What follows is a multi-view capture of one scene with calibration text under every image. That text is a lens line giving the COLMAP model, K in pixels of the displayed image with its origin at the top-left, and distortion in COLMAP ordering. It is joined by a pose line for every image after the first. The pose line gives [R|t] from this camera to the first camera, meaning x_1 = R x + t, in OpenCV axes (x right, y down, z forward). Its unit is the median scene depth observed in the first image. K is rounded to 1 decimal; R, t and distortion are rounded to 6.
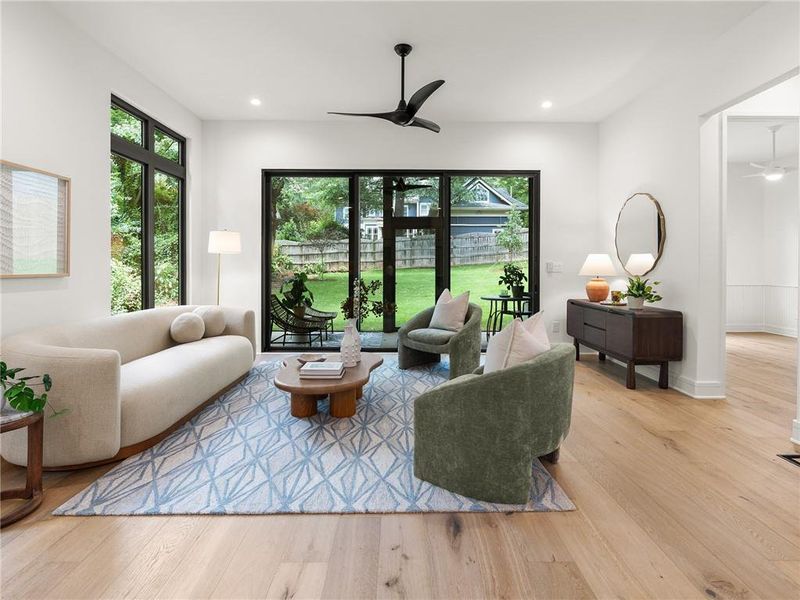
lens RADIAL K [[409.3, 0, 401.1], [0, 409.3, 272.7], [0, 0, 1]] dist [-0.014753, 0.000851]
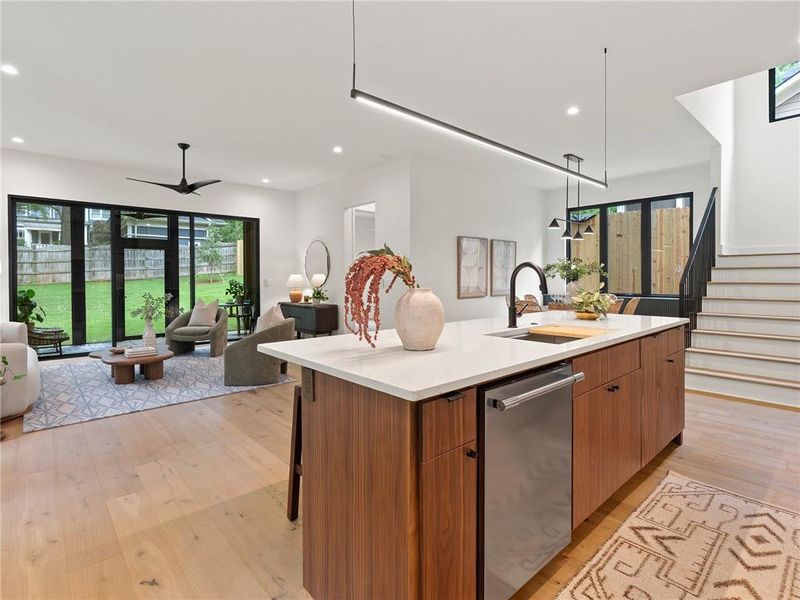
lens RADIAL K [[409.3, 0, 391.3], [0, 409.3, 283.3], [0, 0, 1]] dist [-0.014753, 0.000851]
pose [[0.761703, -0.014058, 0.647774, -0.273536], [0.014507, 0.999884, 0.004642, -0.009623], [-0.647764, 0.005862, 0.761819, -0.473400]]
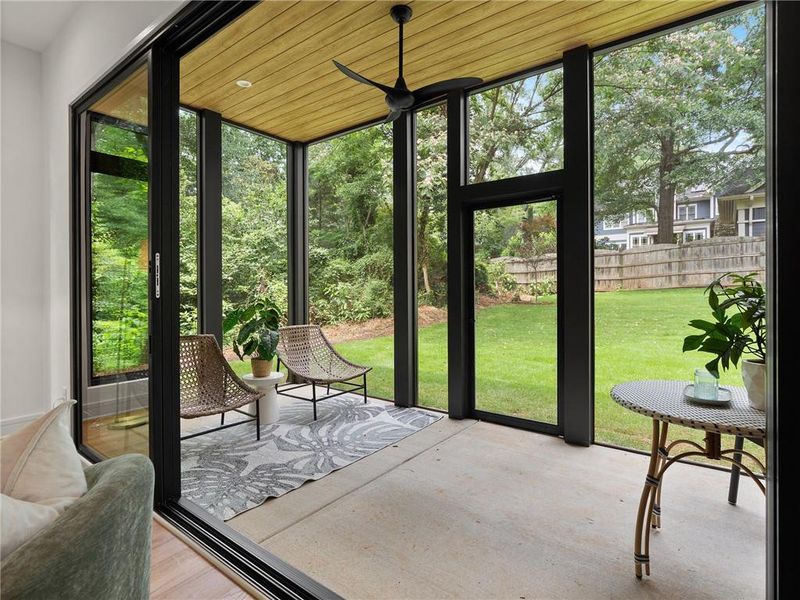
lens RADIAL K [[409.3, 0, 393.3], [0, 409.3, 289.6], [0, 0, 1]] dist [-0.014753, 0.000851]
pose [[0.793820, -0.001464, -0.608150, 0.324820], [-0.002830, 0.999977, -0.006101, -0.011767], [0.608146, 0.006565, 0.793798, 0.864544]]
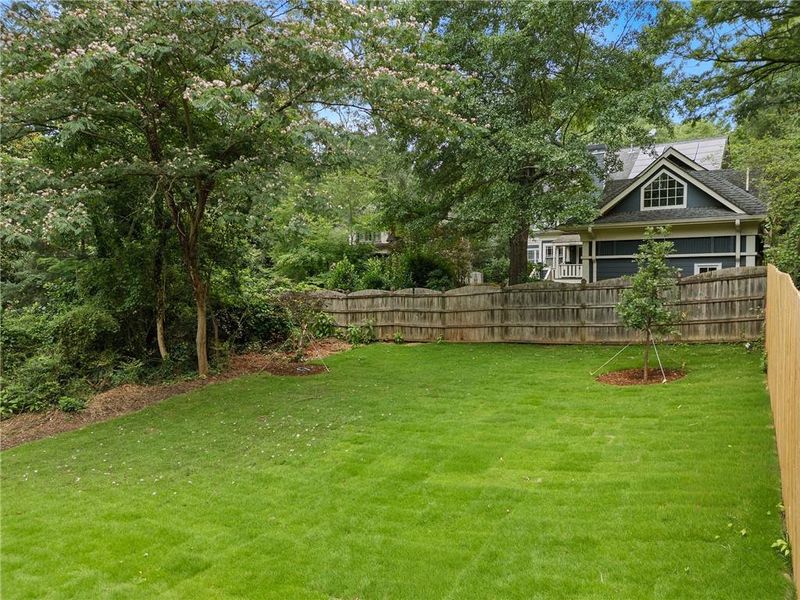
lens RADIAL K [[572.6, 0, 367.9], [0, 572.6, 318.0], [0, 0, 1]] dist [0.039028, -0.008486]
pose [[0.847785, 0.026905, -0.529658, 1.576455], [-0.002128, 0.998877, 0.047334, -0.454179], [0.530336, -0.039001, 0.846890, 1.418328]]
